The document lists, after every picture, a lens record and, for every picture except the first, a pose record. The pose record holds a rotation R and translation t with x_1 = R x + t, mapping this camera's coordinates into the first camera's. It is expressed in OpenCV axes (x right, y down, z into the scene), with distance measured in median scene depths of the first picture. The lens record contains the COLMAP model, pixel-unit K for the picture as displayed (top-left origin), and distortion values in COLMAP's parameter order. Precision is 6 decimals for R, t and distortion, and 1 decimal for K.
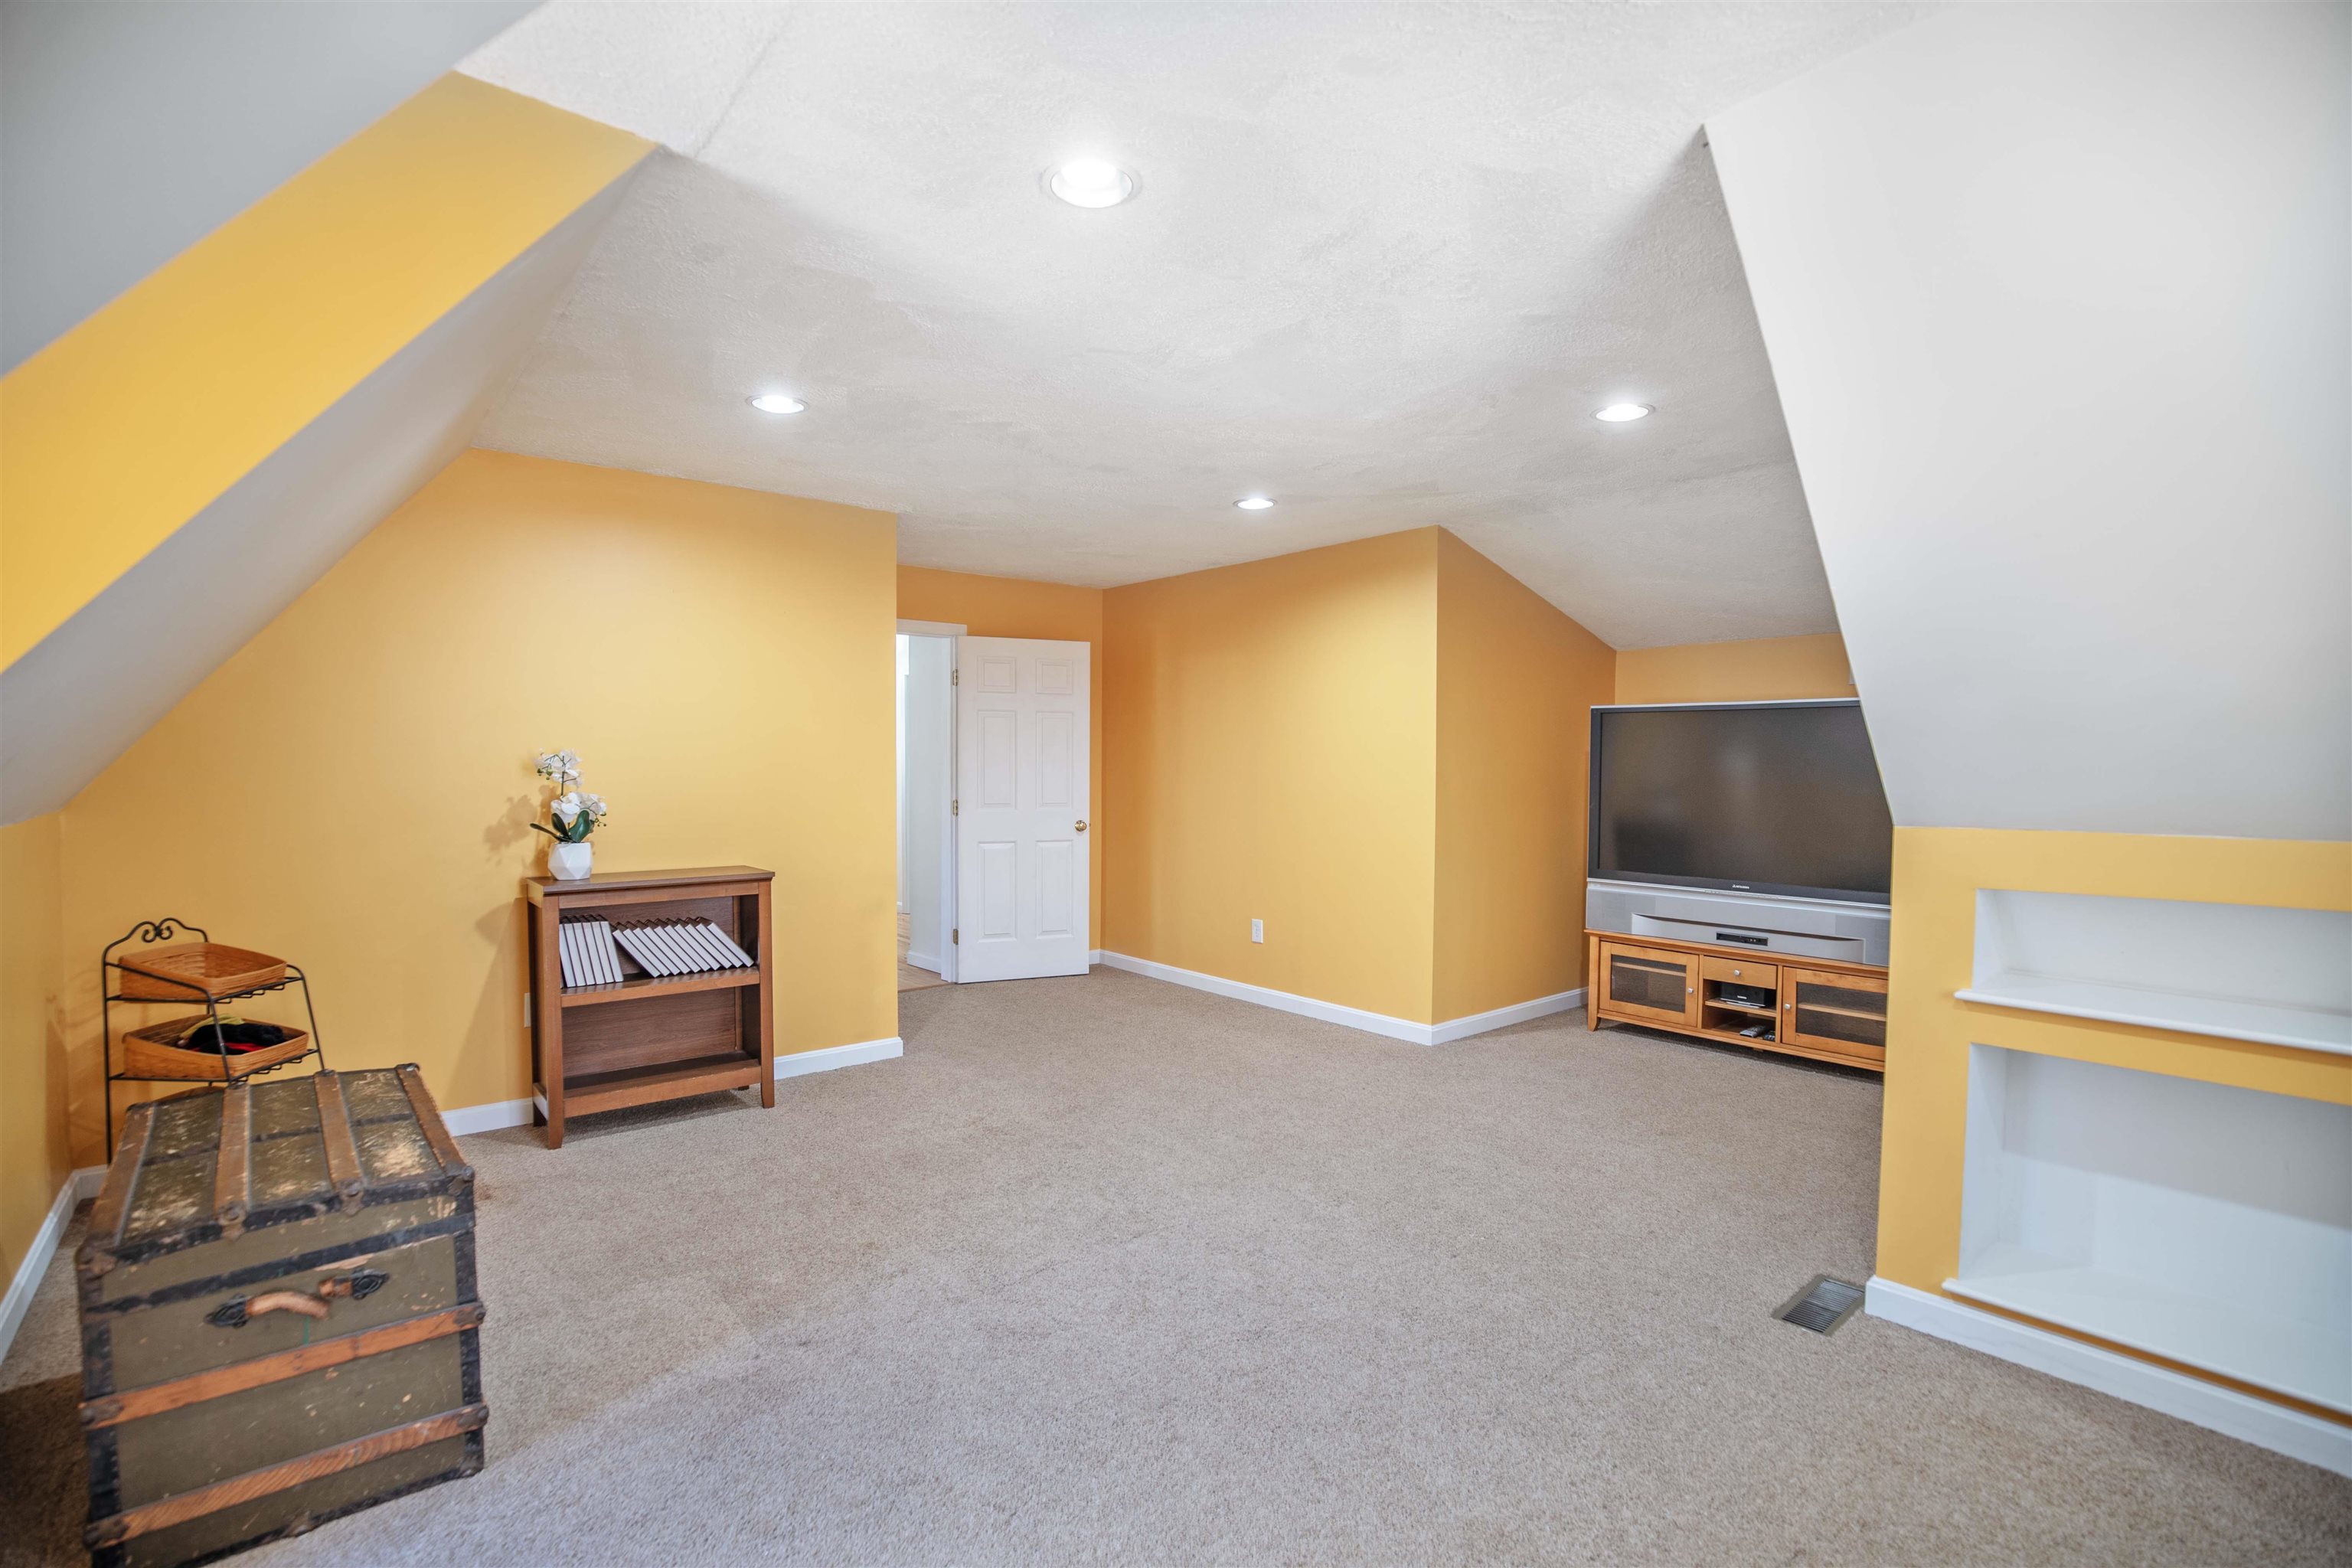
lens RADIAL K [[1092.9, 0, 1172.8], [0, 1092.9, 782.4], [0, 0, 1]] dist [-0.029172, 0.002601]
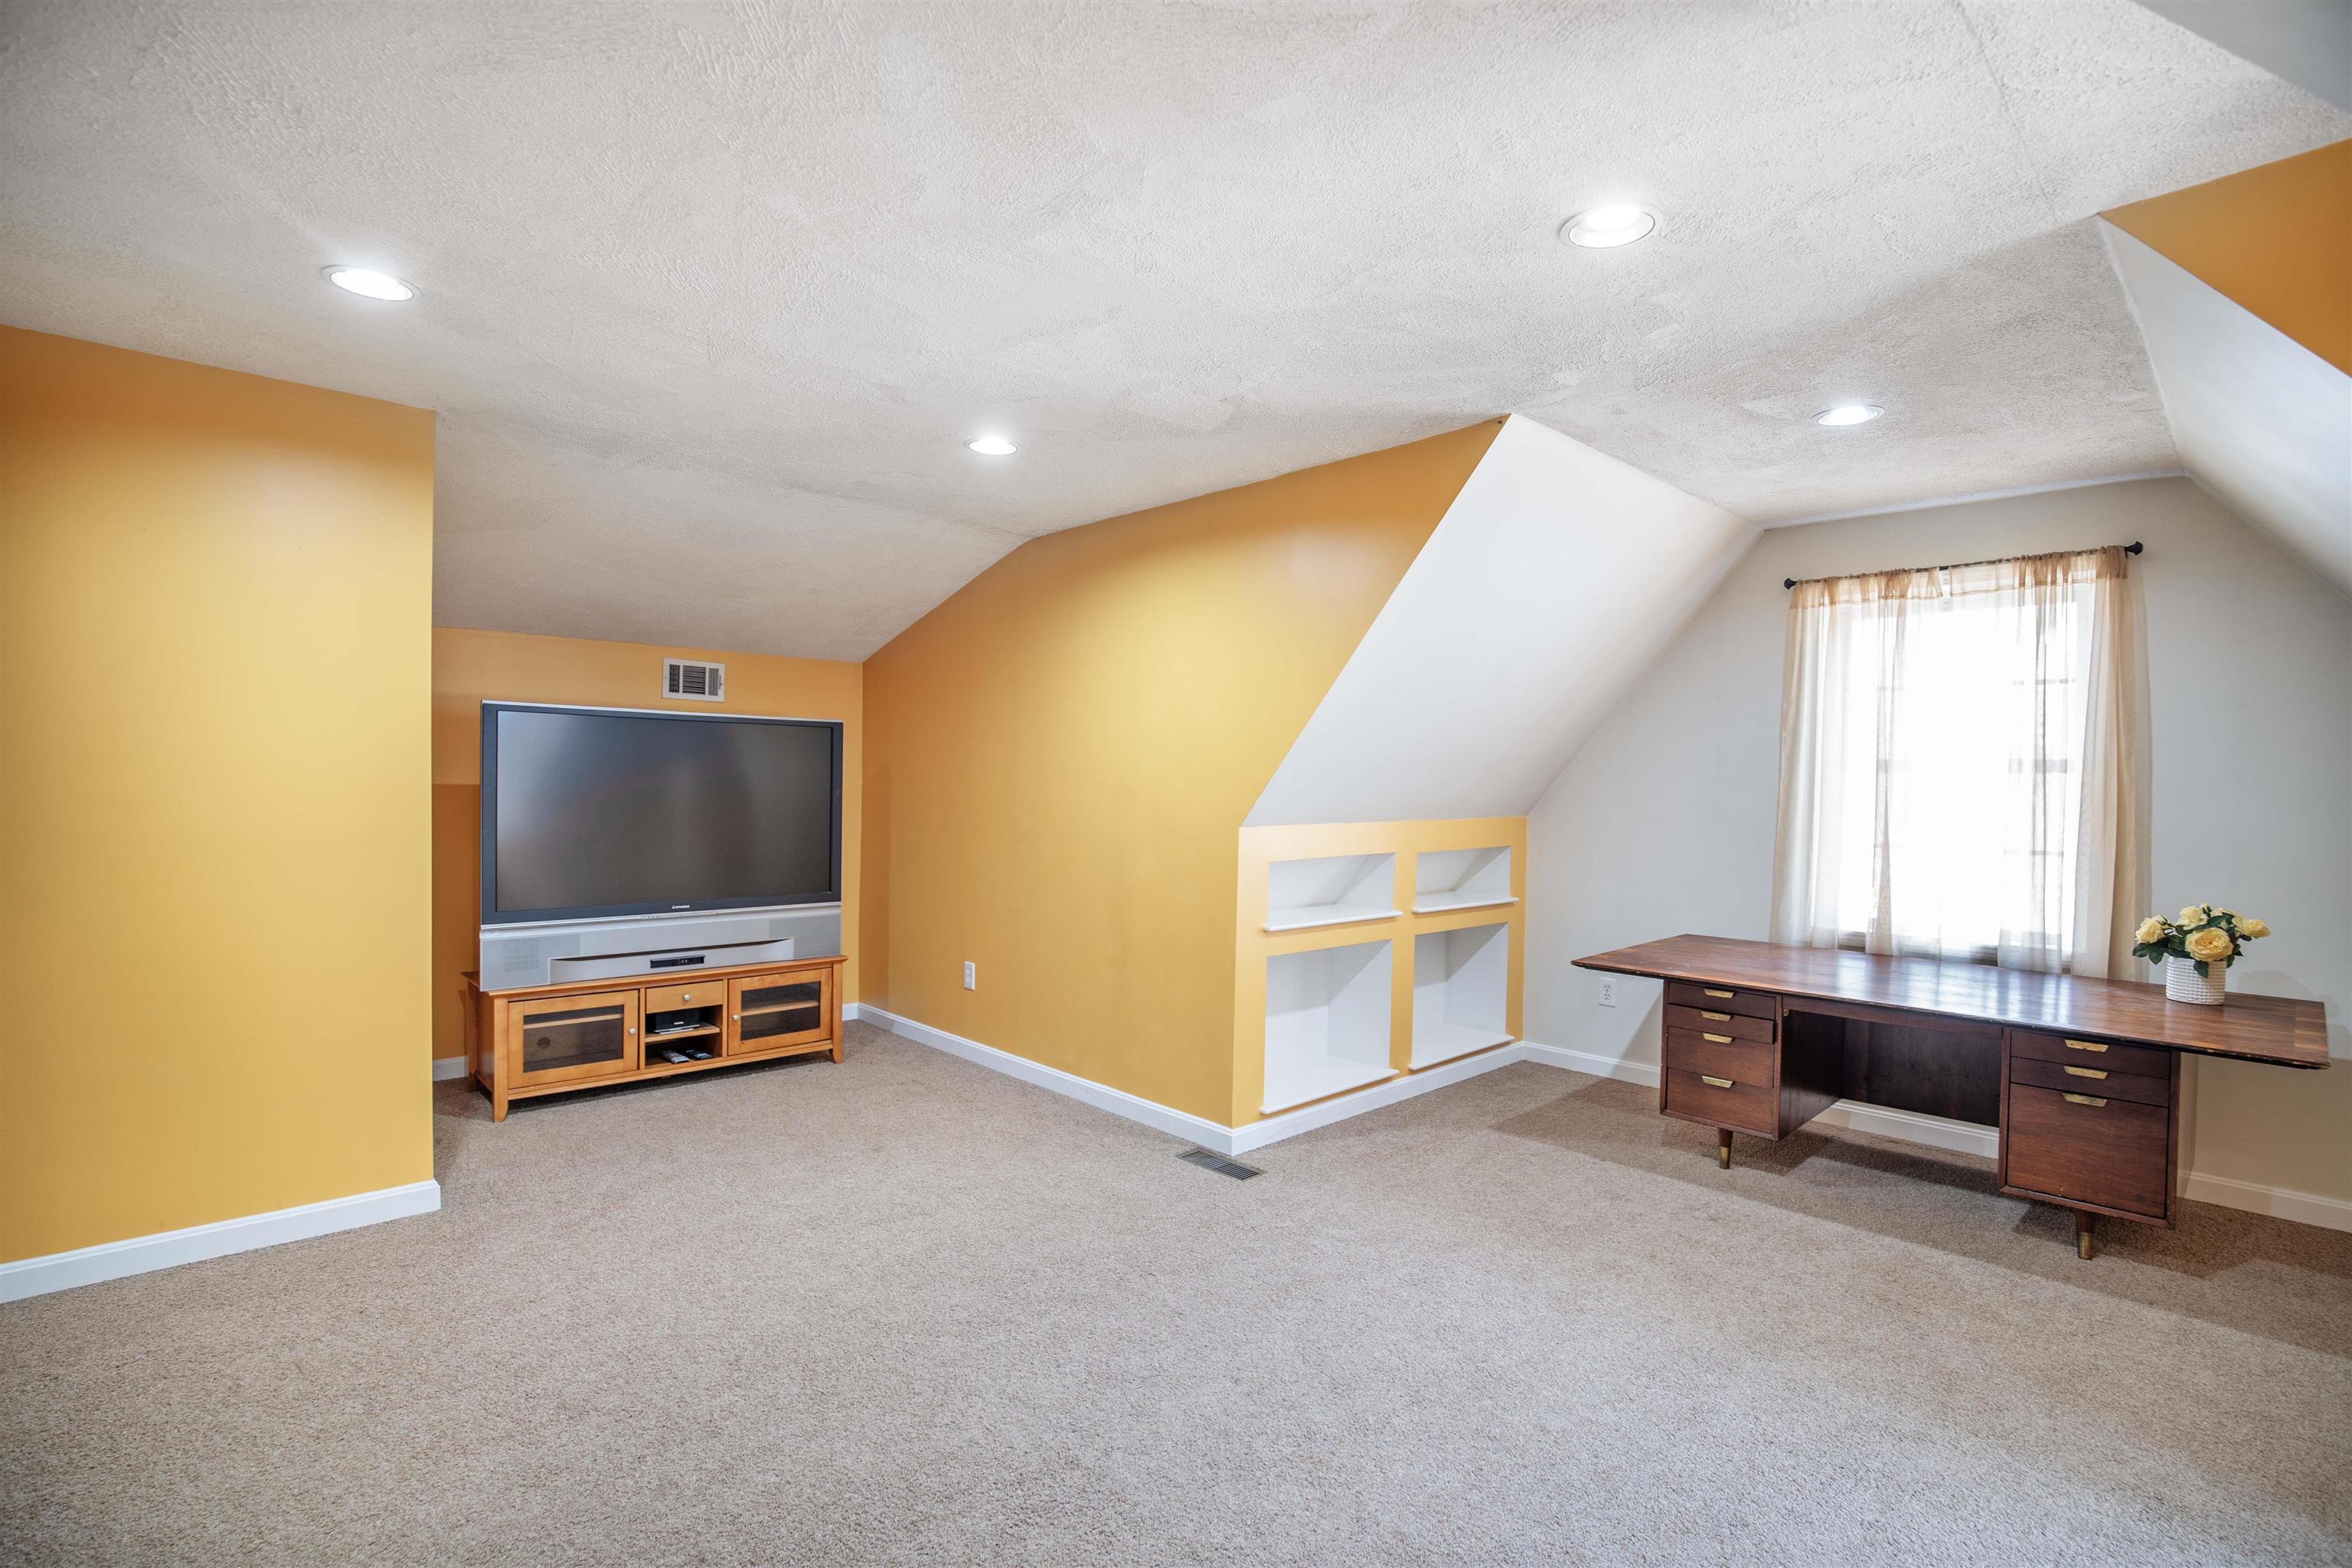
lens RADIAL K [[1092.9, 0, 1172.2], [0, 1092.9, 787.0], [0, 0, 1]] dist [-0.029172, 0.002601]
pose [[-0.078135, -0.007089, 0.996918, -0.450860], [0.002052, 0.999971, 0.007272, -0.014377], [-0.996941, 0.002614, -0.078118, 0.635988]]
